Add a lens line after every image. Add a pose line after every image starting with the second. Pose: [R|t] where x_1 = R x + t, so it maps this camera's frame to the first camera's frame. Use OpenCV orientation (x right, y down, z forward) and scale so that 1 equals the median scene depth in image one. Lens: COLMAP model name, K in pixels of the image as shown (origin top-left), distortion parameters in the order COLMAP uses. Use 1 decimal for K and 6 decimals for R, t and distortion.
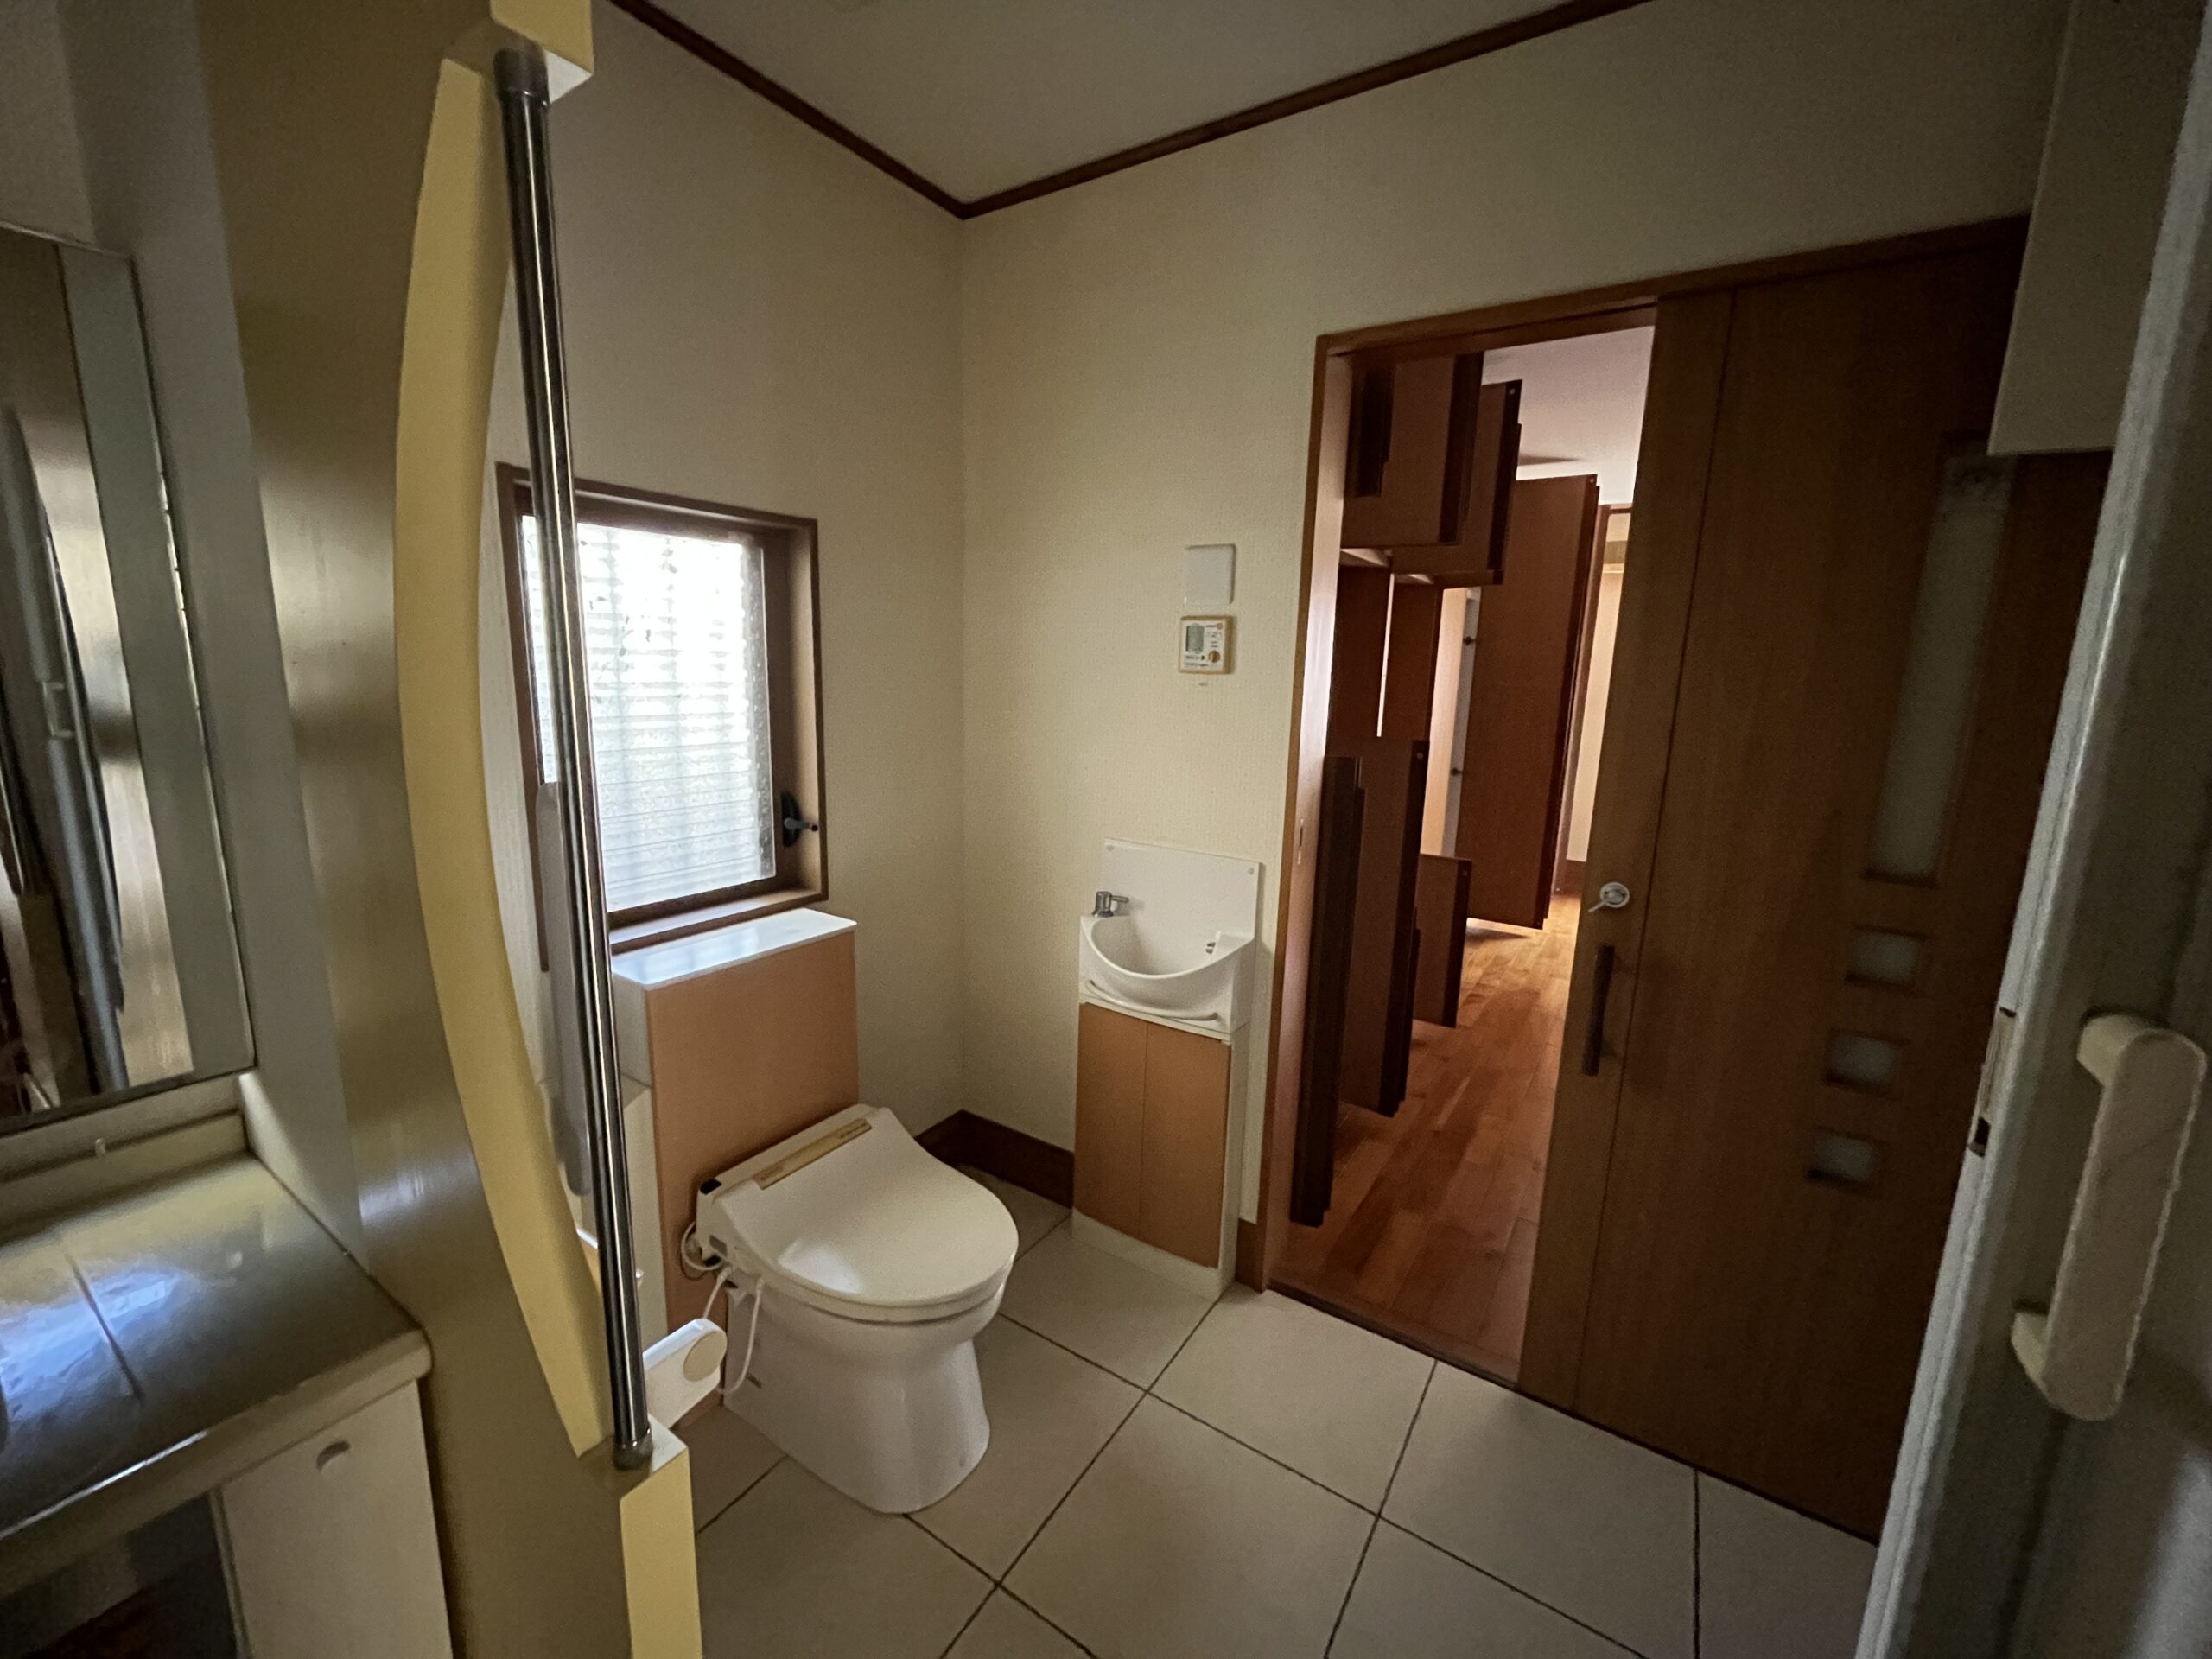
lens RADIAL K [[893.1, 0, 1103.8], [0, 893.1, 826.7], [0, 0, 1]] dist [0.001046, -0.000025]
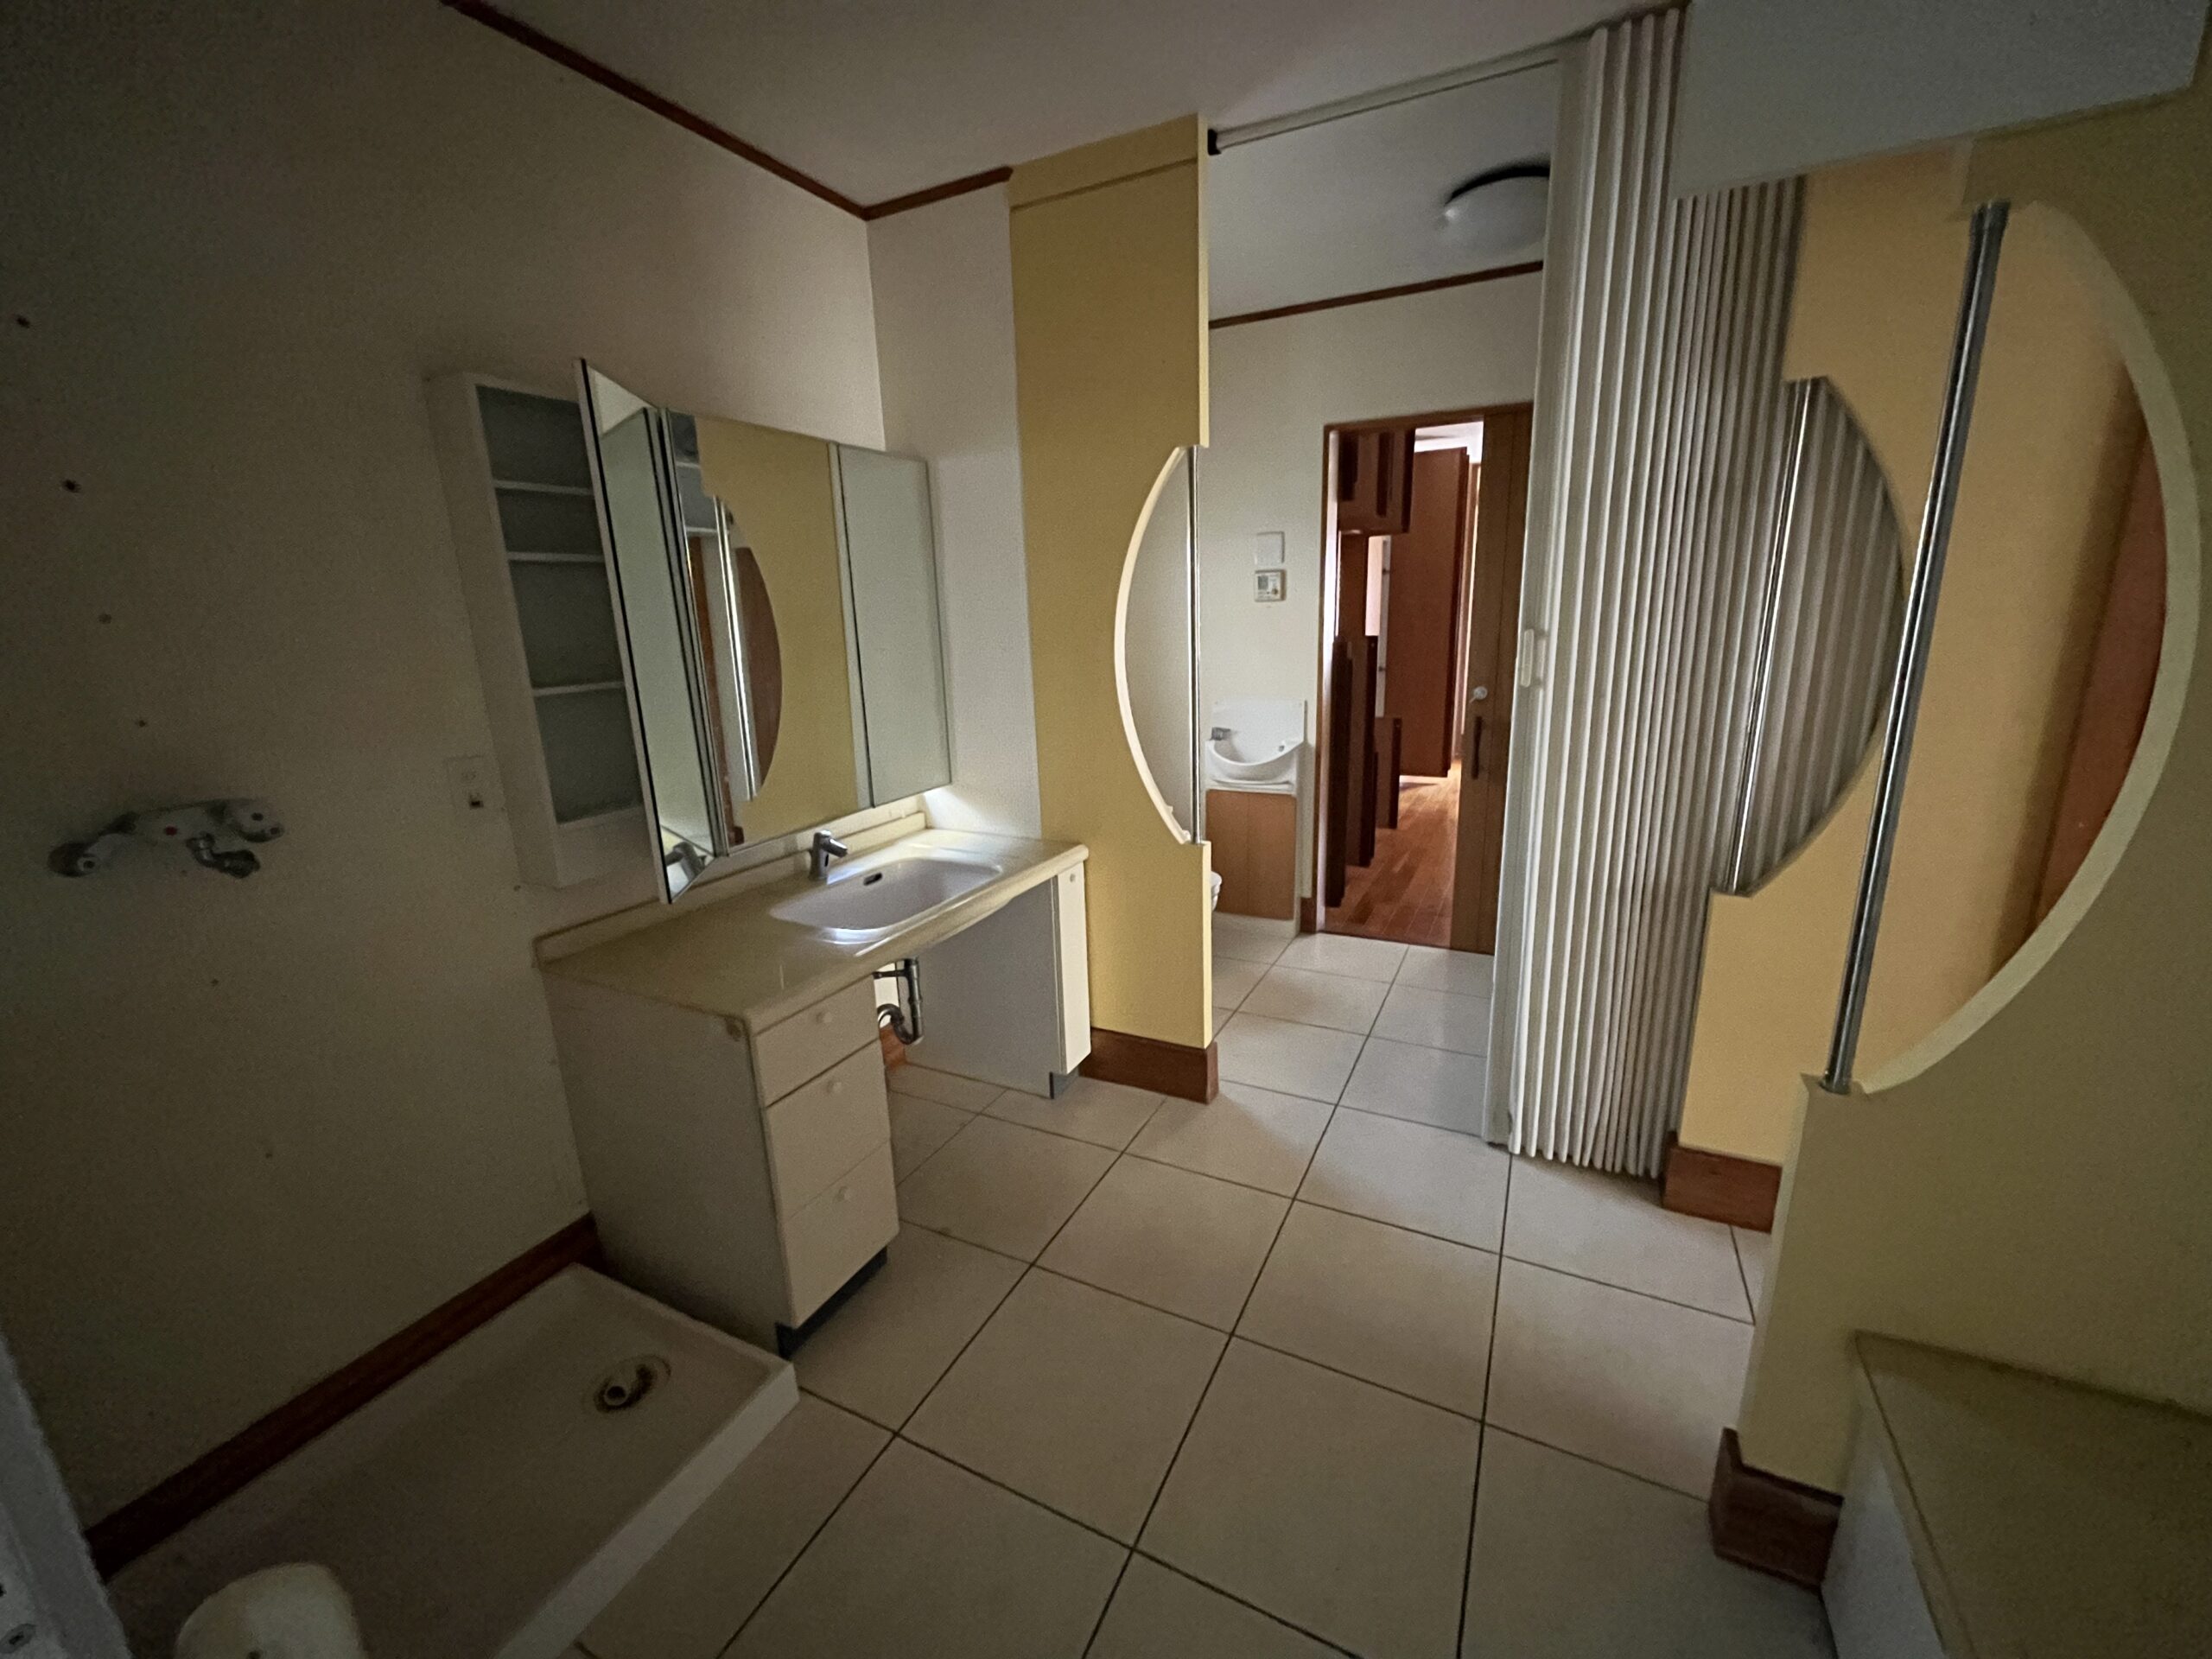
lens RADIAL K [[893.1, 0, 1107.5], [0, 893.1, 826.6], [0, 0, 1]] dist [0.001046, -0.000025]
pose [[0.992014, -0.083903, 0.094168, -0.433780], [0.078218, 0.994973, 0.062532, 0.153156], [-0.098941, -0.054667, 0.993591, -0.842857]]
